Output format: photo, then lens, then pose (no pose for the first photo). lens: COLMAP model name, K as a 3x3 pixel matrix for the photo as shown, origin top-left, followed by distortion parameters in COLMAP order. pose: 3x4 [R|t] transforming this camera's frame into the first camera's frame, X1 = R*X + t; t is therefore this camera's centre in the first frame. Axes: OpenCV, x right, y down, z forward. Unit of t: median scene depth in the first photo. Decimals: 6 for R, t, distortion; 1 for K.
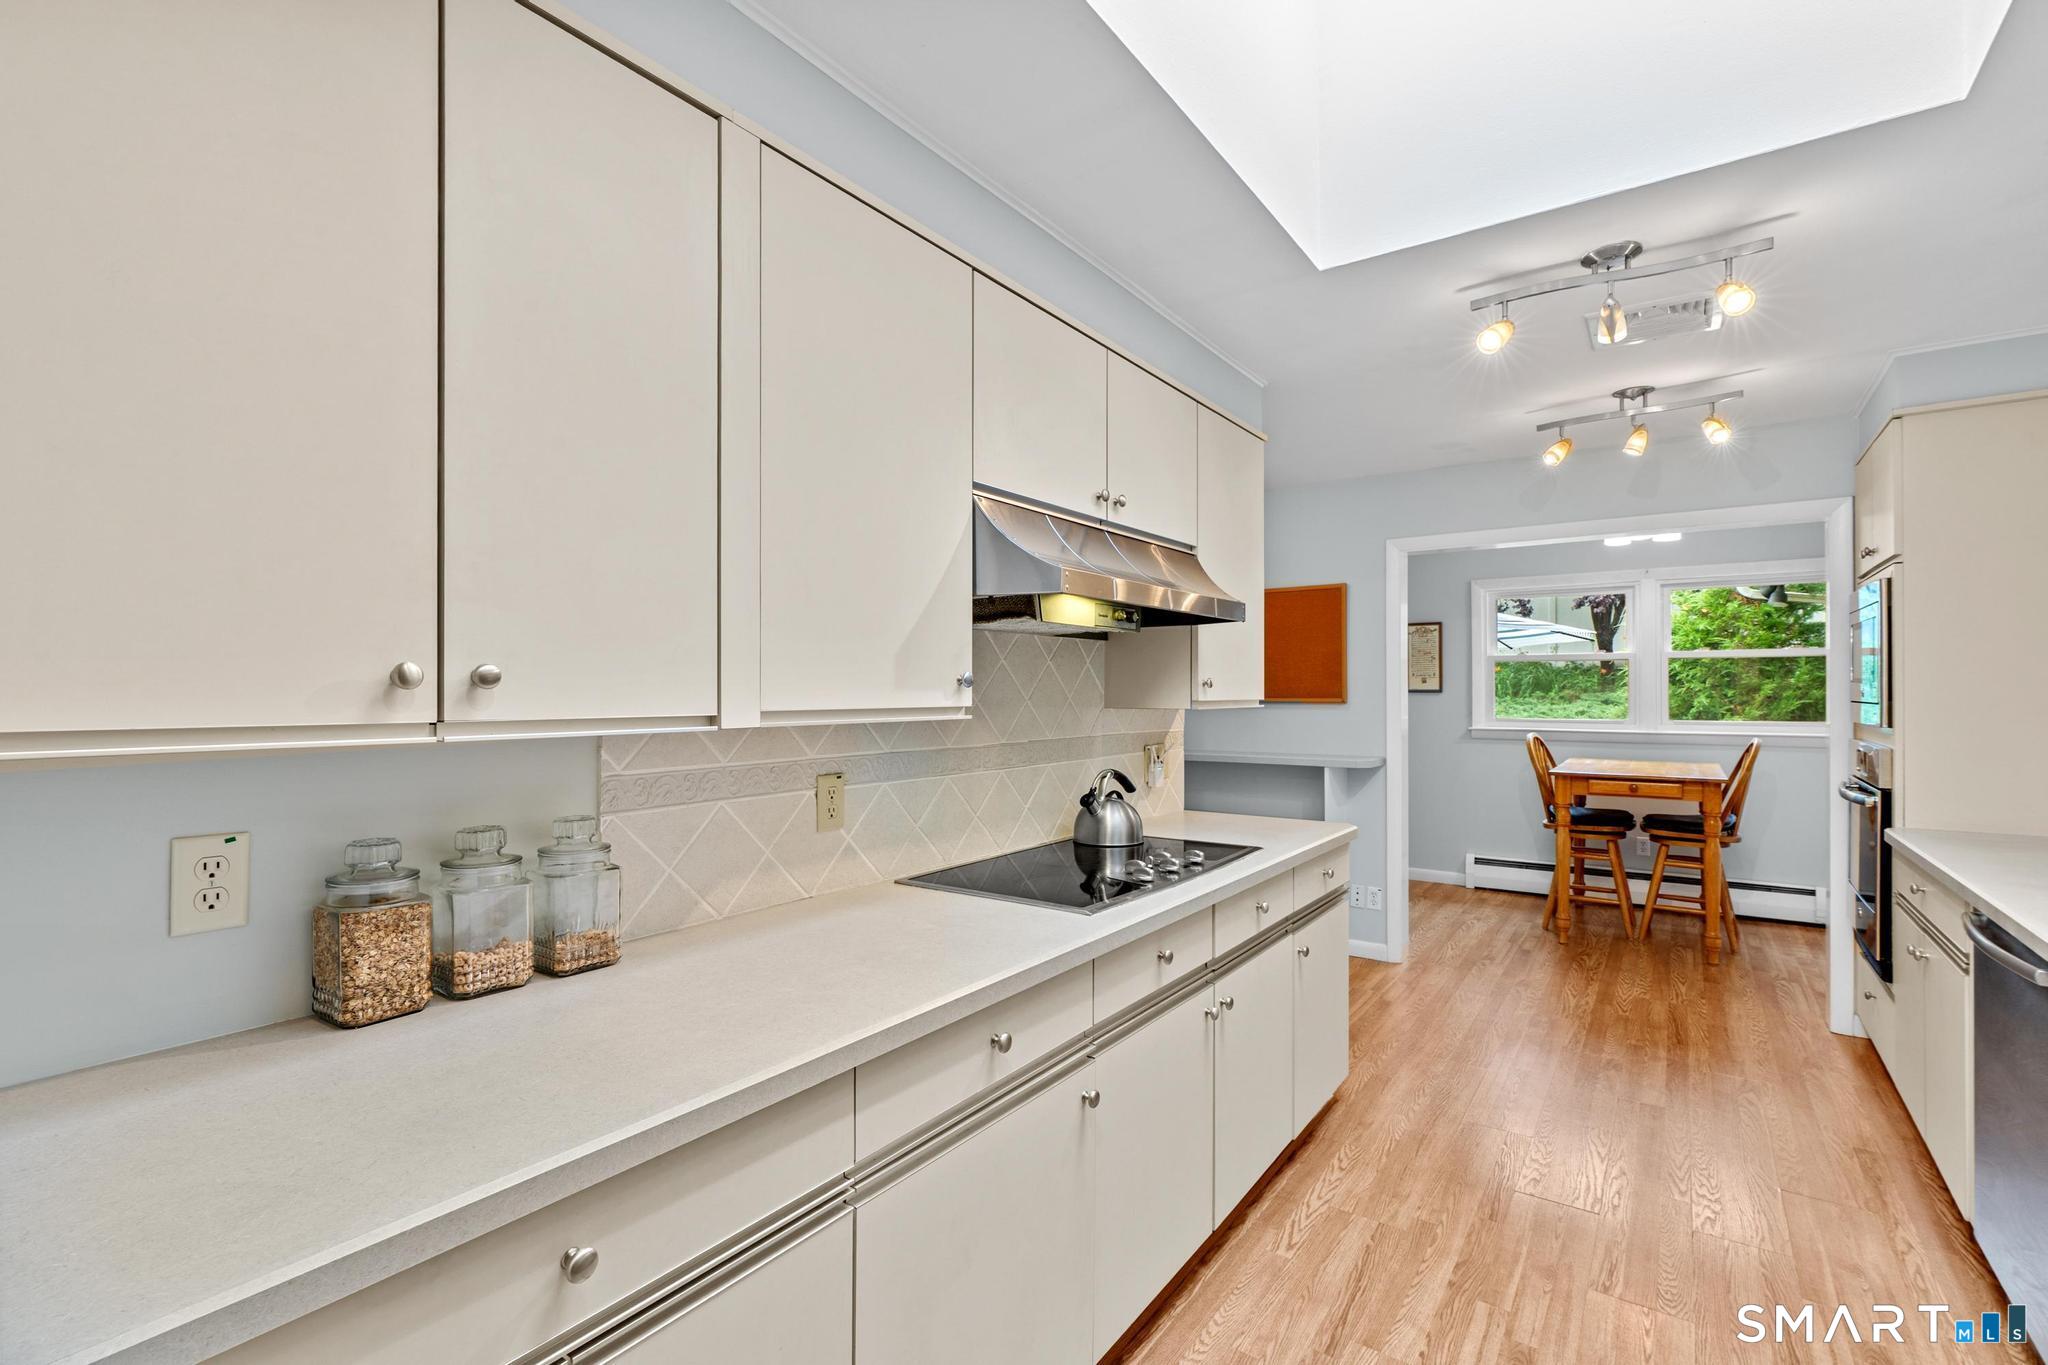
lens RADIAL K [[927.7, 0, 1018.4], [0, 927.7, 691.4], [0, 0, 1]] dist [-0.006426, 0.003877]
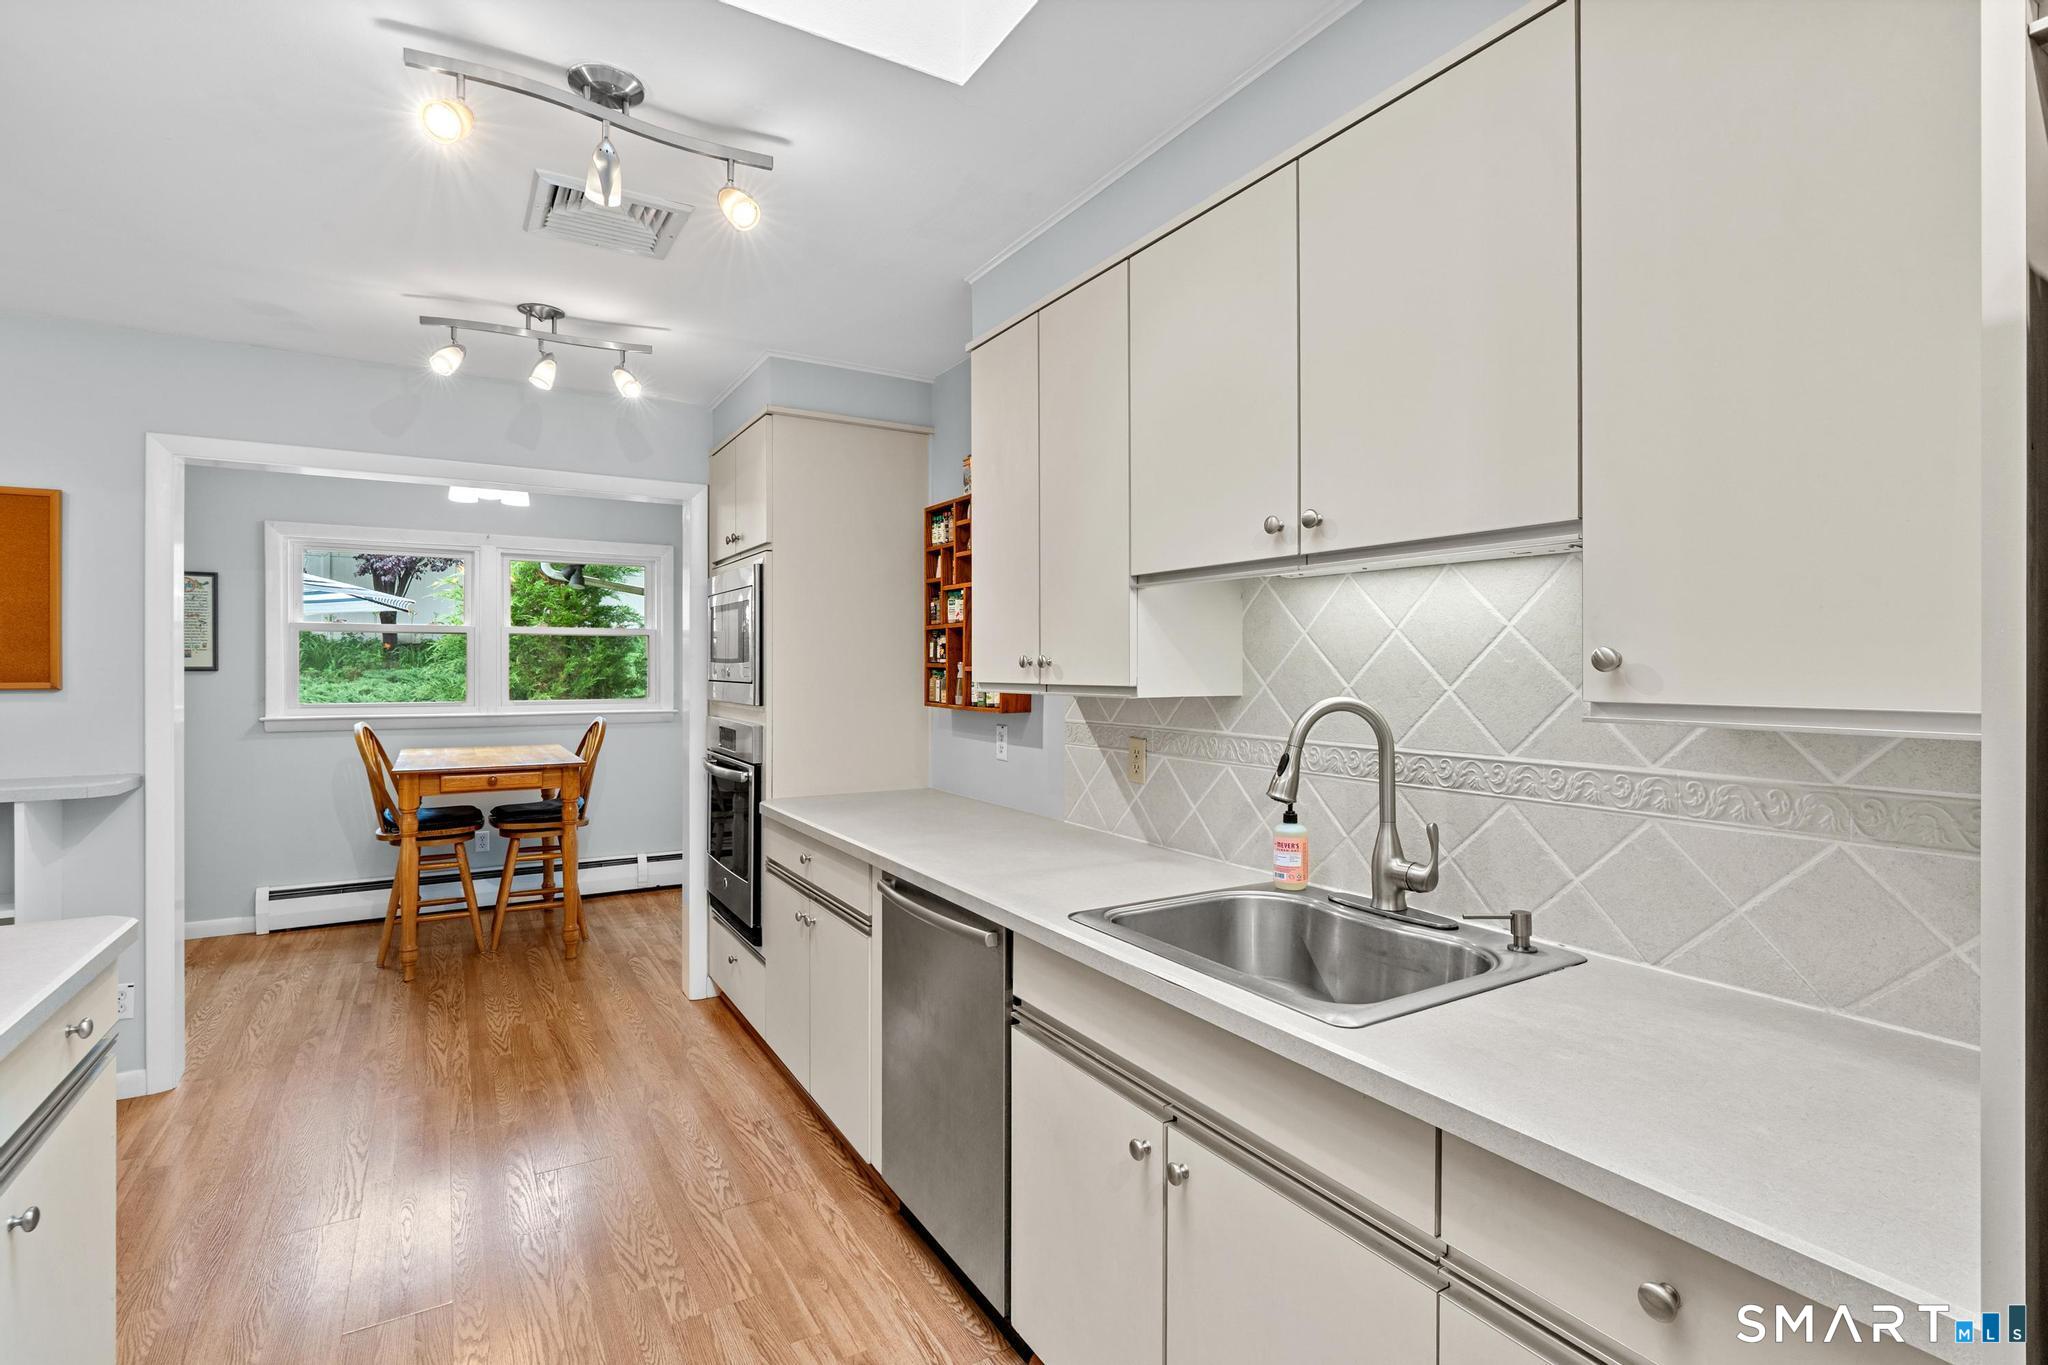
lens RADIAL K [[962.6, 0, 1020.5], [0, 962.6, 666.7], [0, 0, 1]] dist [-0.007966, 0.003851]
pose [[0.398621, 0.001601, 0.917114, 0.057502], [-0.001111, 0.999999, -0.001263, -0.004670], [-0.917115, -0.000515, 0.398622, 0.326340]]
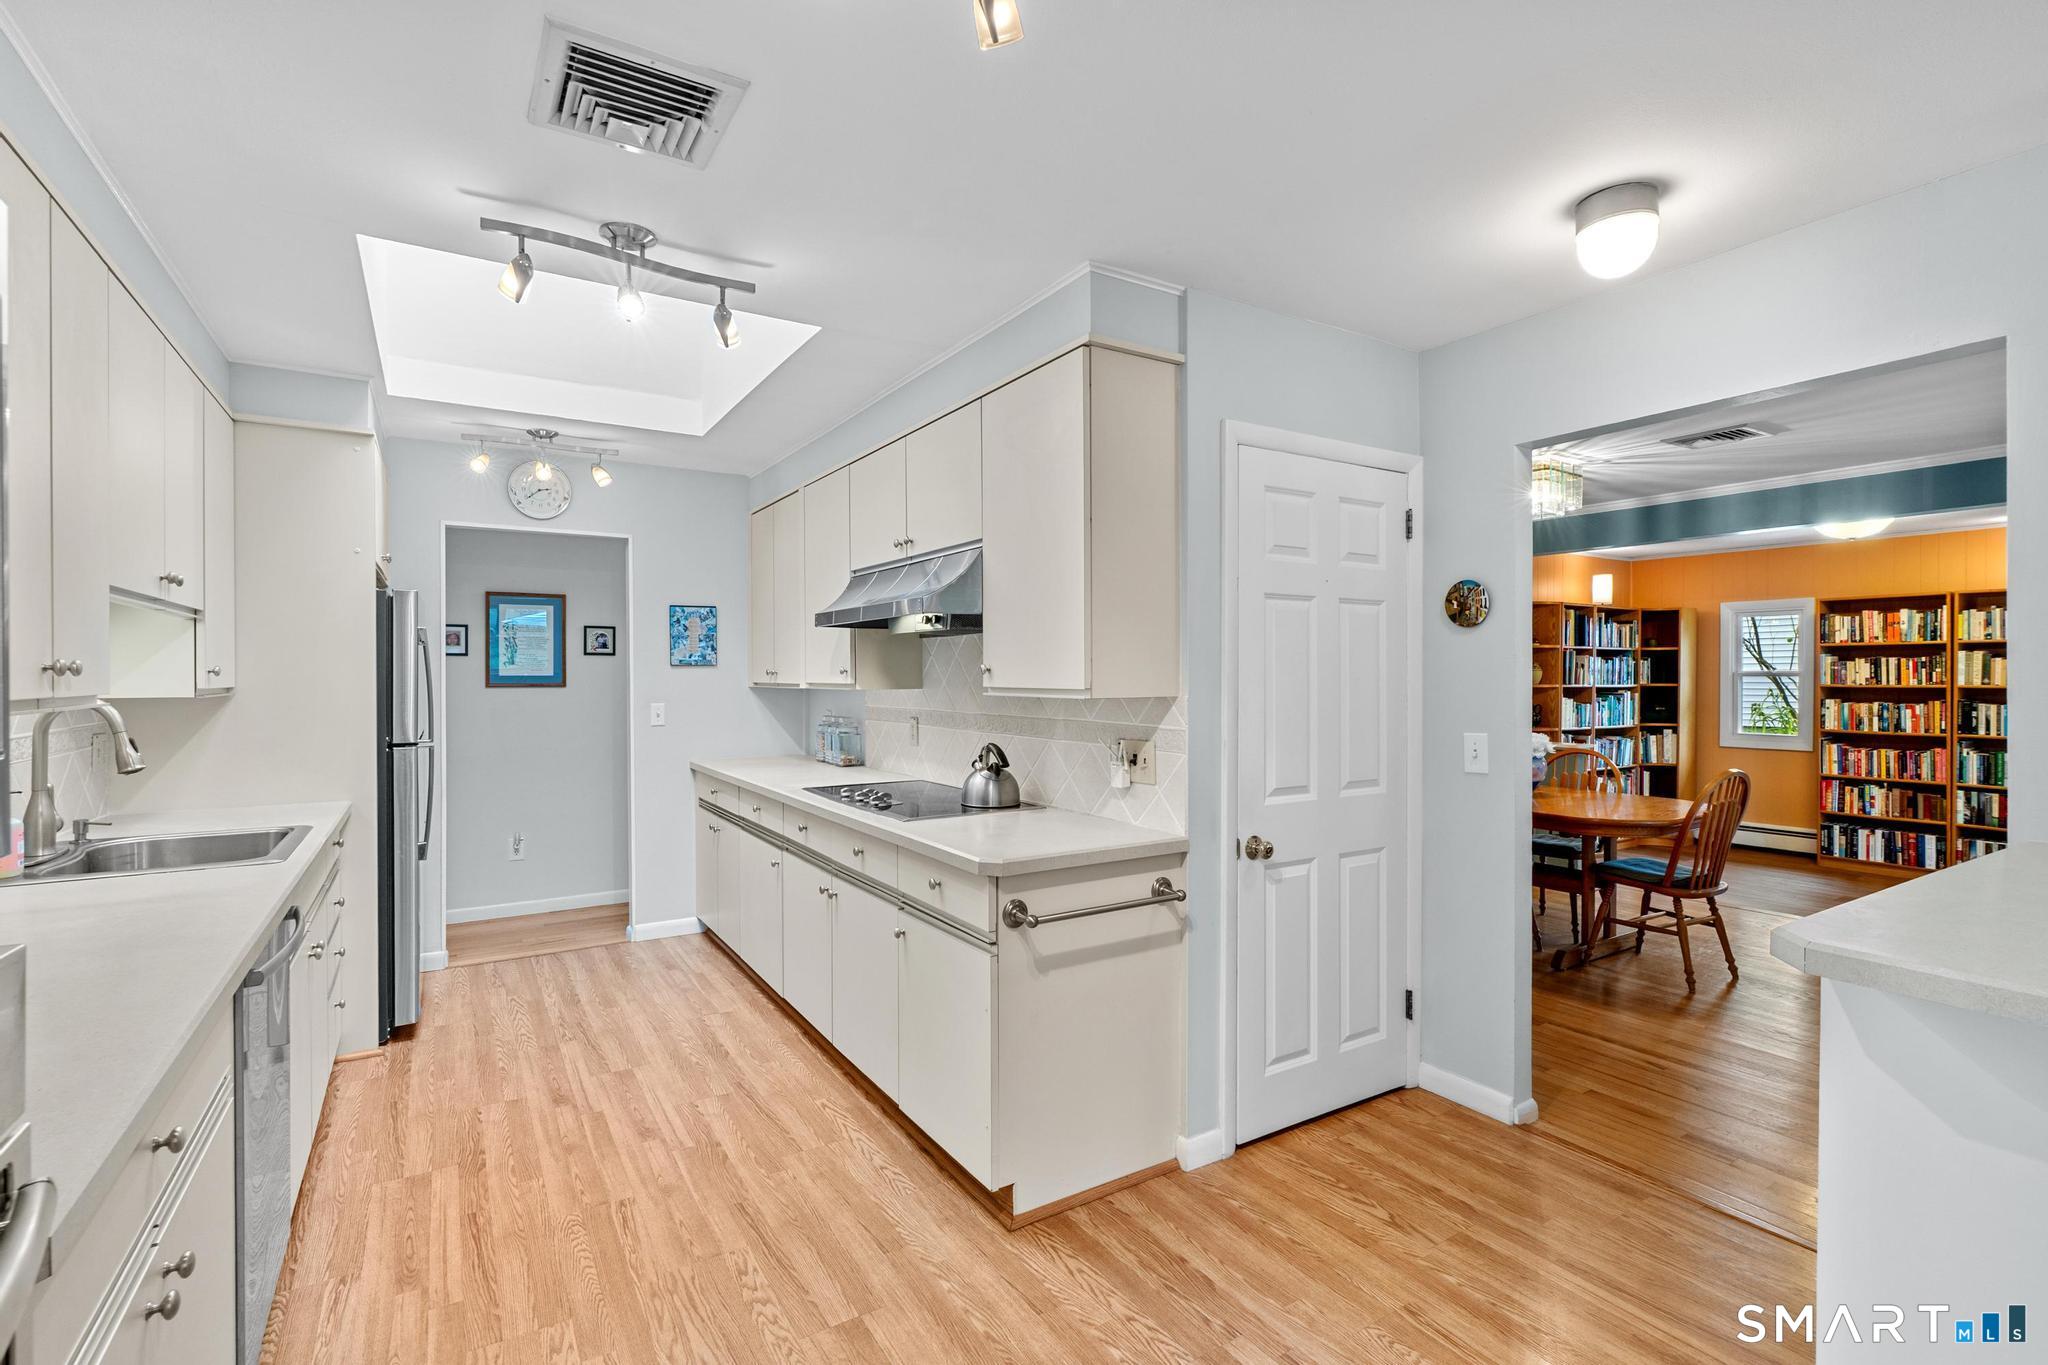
lens RADIAL K [[927.7, 0, 1015.8], [0, 927.7, 682.1], [0, 0, 1]] dist [-0.006426, 0.003877]
pose [[-0.384116, 0.007877, -0.923251, 1.182758], [0.002770, 0.999969, 0.007379, -0.003109], [0.923281, 0.000277, -0.384126, 1.490421]]
